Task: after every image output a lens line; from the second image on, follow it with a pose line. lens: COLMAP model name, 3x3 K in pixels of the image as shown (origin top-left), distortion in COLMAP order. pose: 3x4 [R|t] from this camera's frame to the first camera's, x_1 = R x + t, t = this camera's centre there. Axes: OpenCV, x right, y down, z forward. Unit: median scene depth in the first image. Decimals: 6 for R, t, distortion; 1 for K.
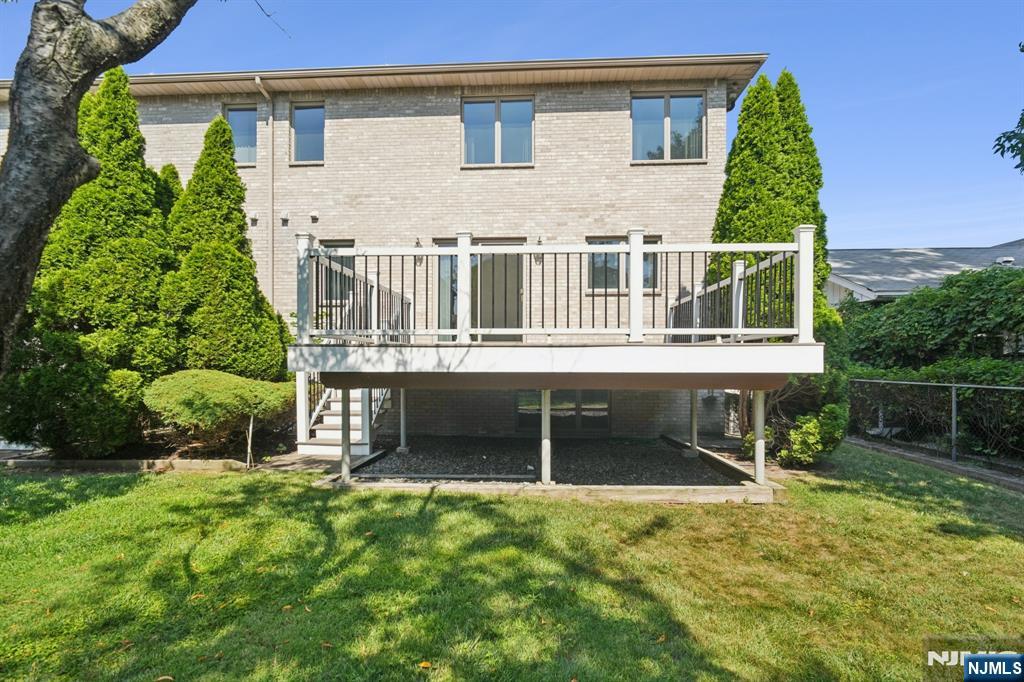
lens RADIAL K [[495.1, 0, 512.2], [0, 495.1, 330.0], [0, 0, 1]] dist [0.001826, -0.000426]
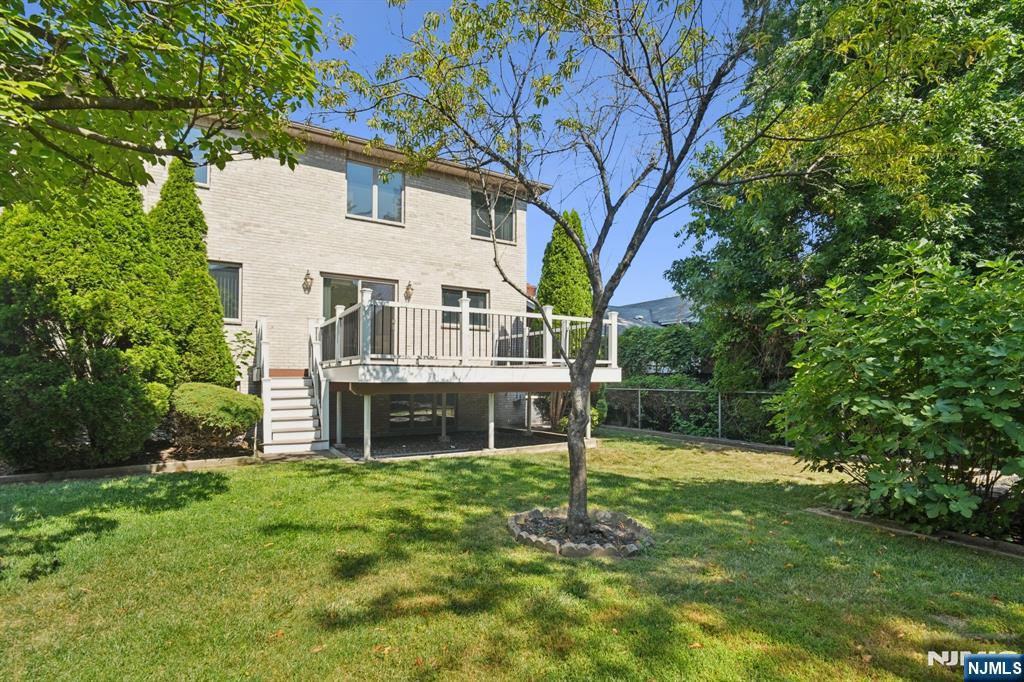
lens RADIAL K [[483.6, 0, 511.9], [0, 483.6, 322.9], [0, 0, 1]] dist [0.025538, -0.000057]
pose [[0.834716, 0.064471, 0.546894, -0.633518], [-0.037353, 0.997464, -0.060575, -0.016047], [-0.549412, 0.030135, 0.835008, -0.341850]]
